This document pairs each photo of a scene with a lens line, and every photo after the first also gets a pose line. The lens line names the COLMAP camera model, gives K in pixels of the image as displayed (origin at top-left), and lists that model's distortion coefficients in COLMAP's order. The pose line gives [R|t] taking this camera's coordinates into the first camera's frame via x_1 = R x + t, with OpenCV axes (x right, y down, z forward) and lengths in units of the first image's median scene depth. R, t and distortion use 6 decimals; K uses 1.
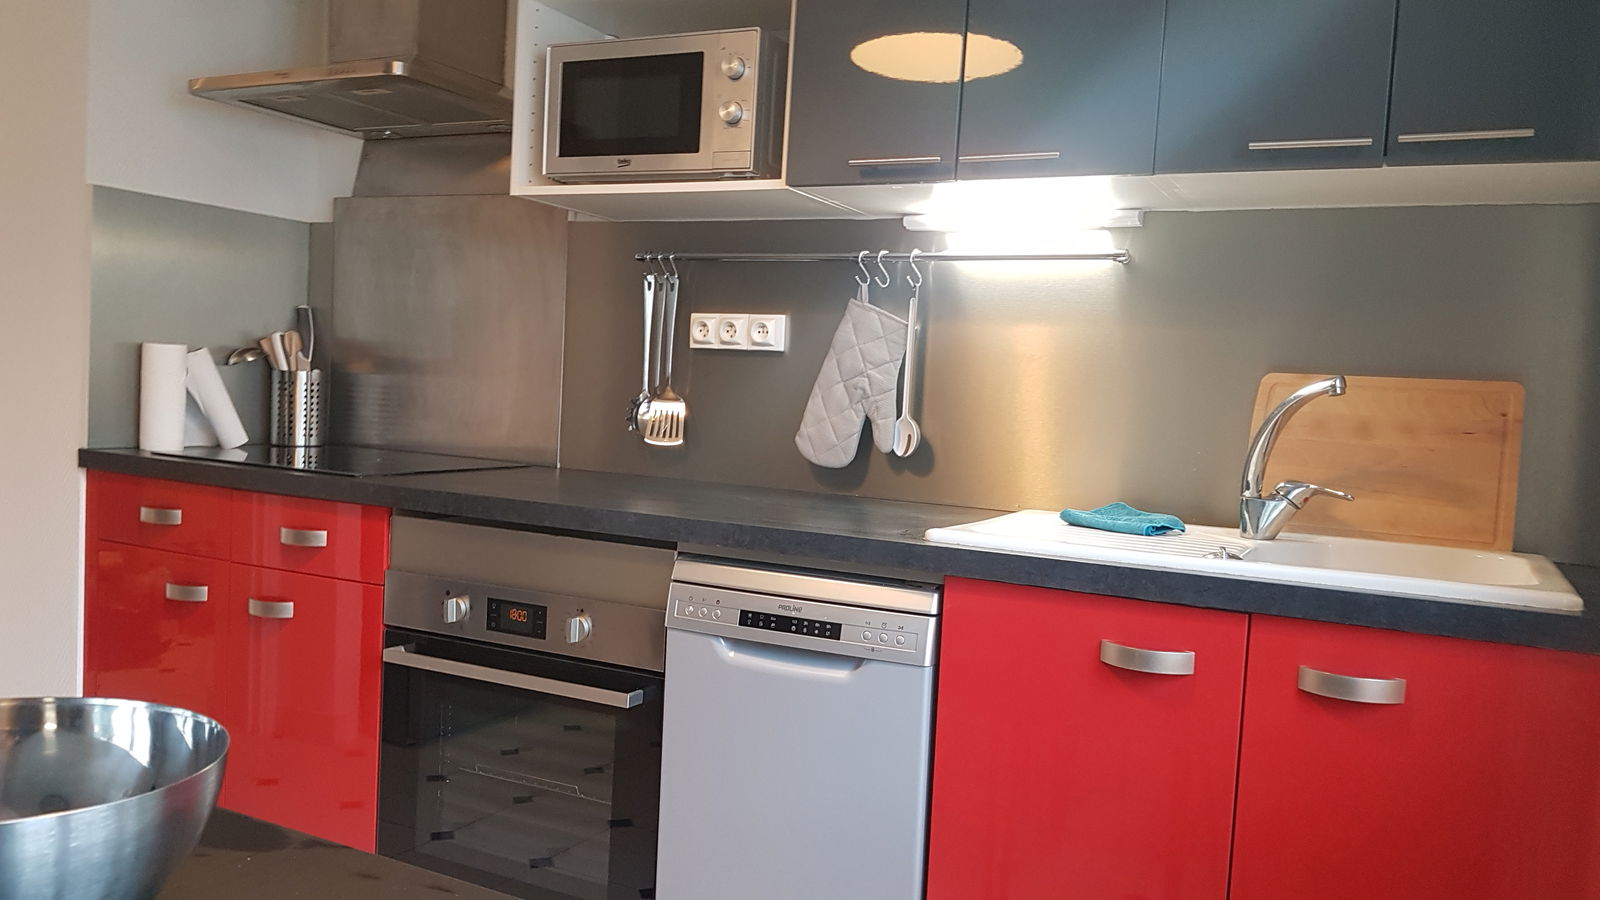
lens RADIAL K [[1264.2, 0, 835.0], [0, 1264.2, 451.7], [0, 0, 1]] dist [0.053877, -0.008246]
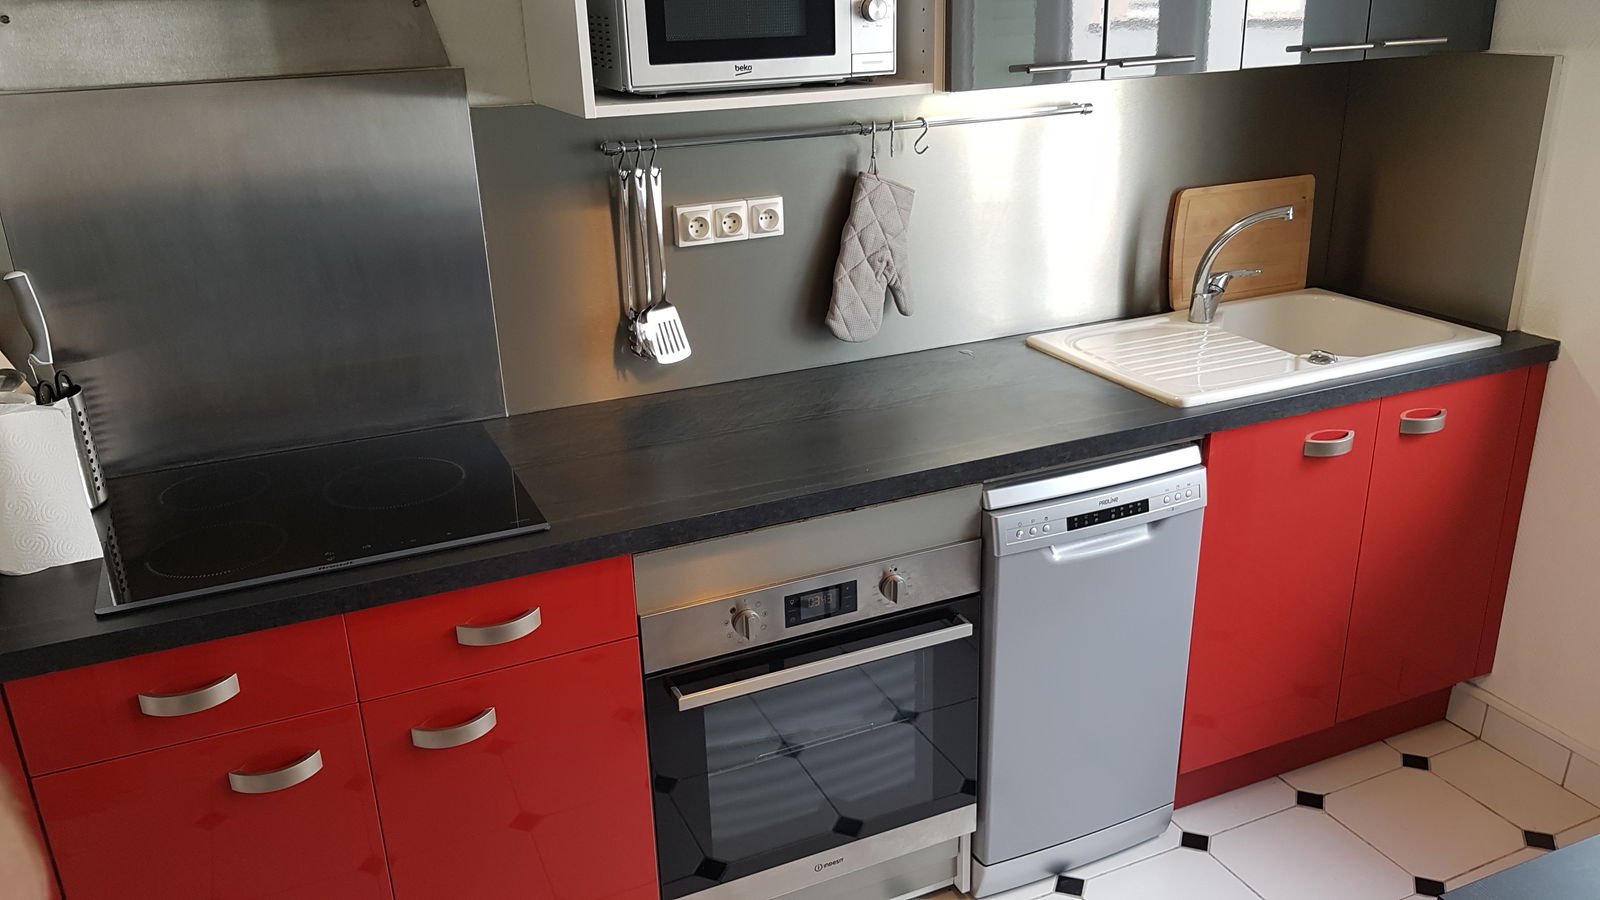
lens RADIAL K [[1264.2, 0, 835.0], [0, 1264.2, 451.7], [0, 0, 1]] dist [0.053877, -0.008246]
pose [[0.614641, -0.342295, 0.710670, -0.811827], [0.094300, 0.926366, 0.364628, -0.294005], [-0.783150, -0.157099, 0.601661, 0.408070]]
